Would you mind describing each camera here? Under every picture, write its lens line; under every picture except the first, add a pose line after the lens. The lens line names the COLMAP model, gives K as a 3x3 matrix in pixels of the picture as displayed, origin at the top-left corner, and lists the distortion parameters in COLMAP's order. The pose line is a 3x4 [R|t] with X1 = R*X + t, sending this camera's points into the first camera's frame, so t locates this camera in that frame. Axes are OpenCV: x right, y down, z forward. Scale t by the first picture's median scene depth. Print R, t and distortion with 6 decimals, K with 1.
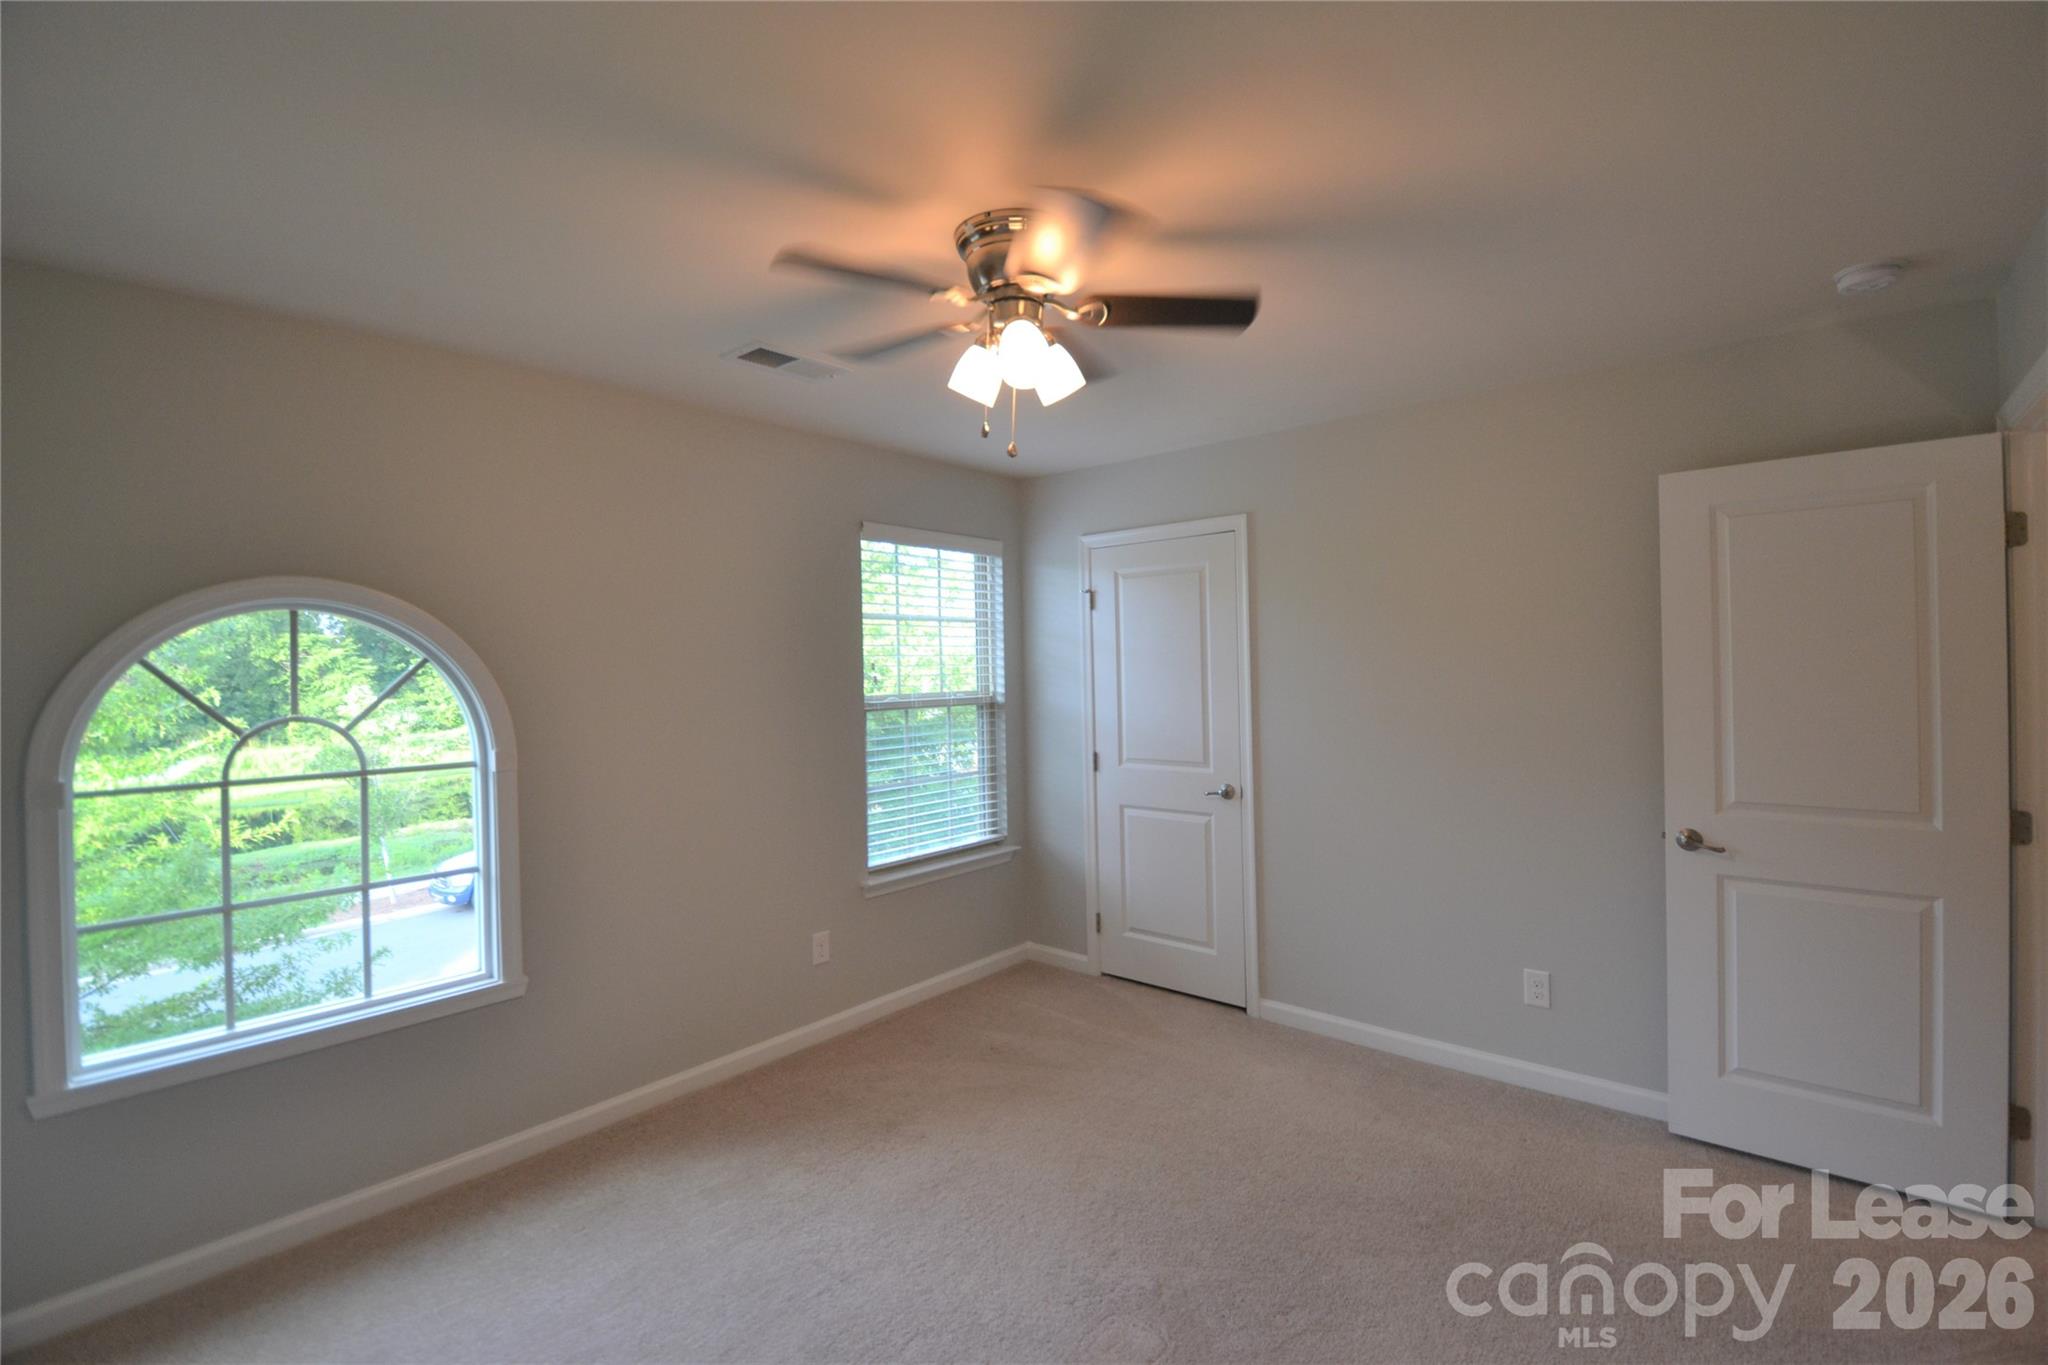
lens RADIAL K [[918.1, 0, 1029.7], [0, 918.1, 670.7], [0, 0, 1]] dist [-0.001161, -0.021427]
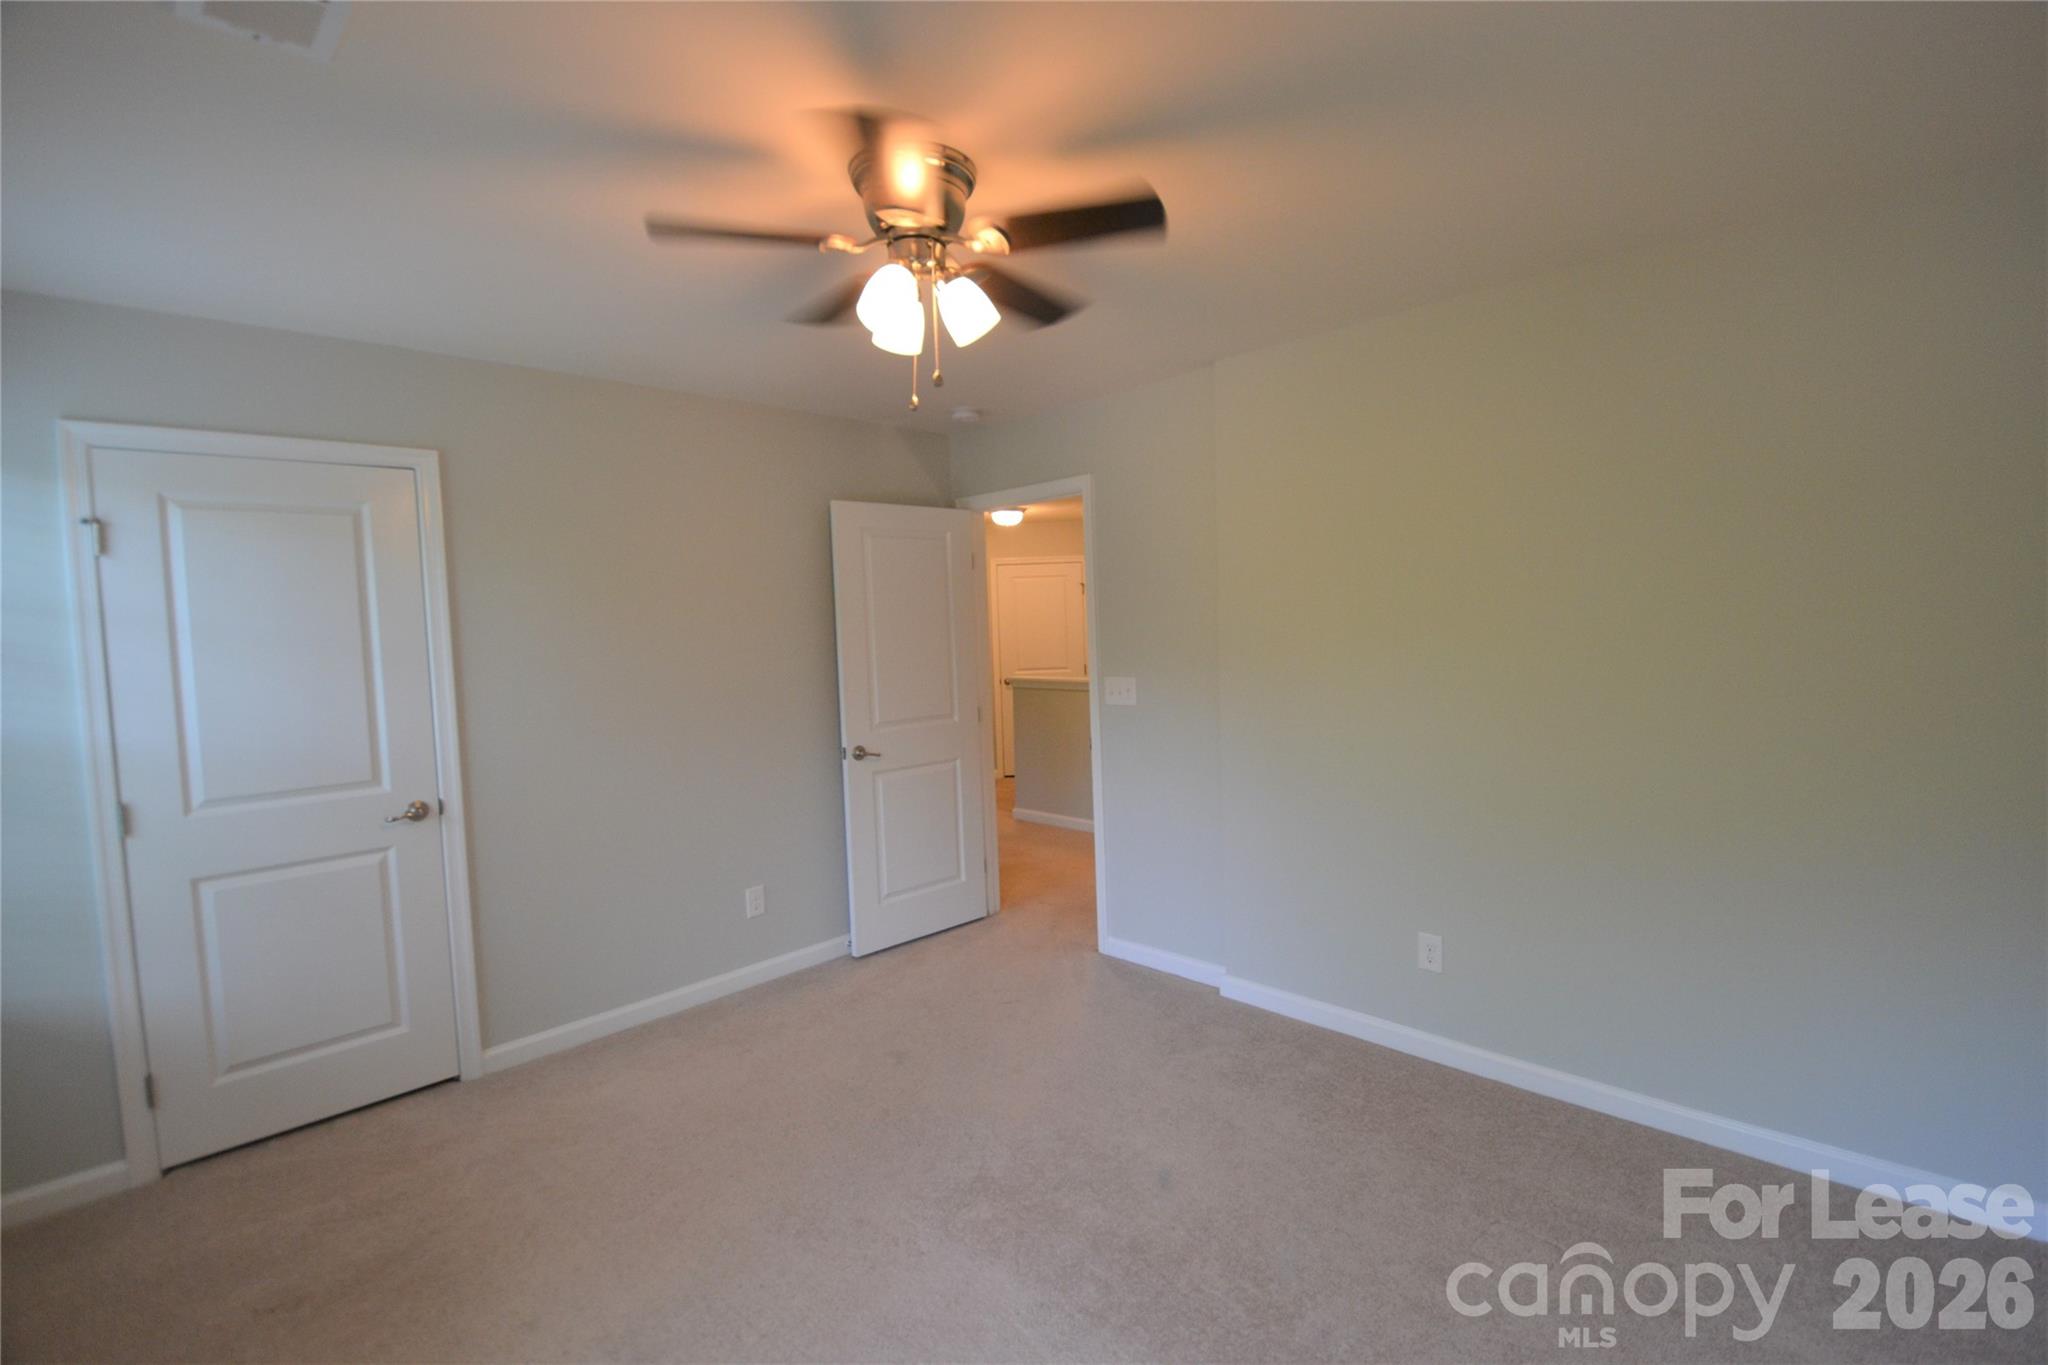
lens RADIAL K [[894.2, 0, 1036.1], [0, 894.2, 666.4], [0, 0, 1]] dist [0.018731, -0.027106]
pose [[0.057462, -0.039943, 0.997548, -0.494029], [0.031331, 0.998779, 0.038188, -0.000287], [-0.997856, 0.029060, 0.058643, 0.442521]]
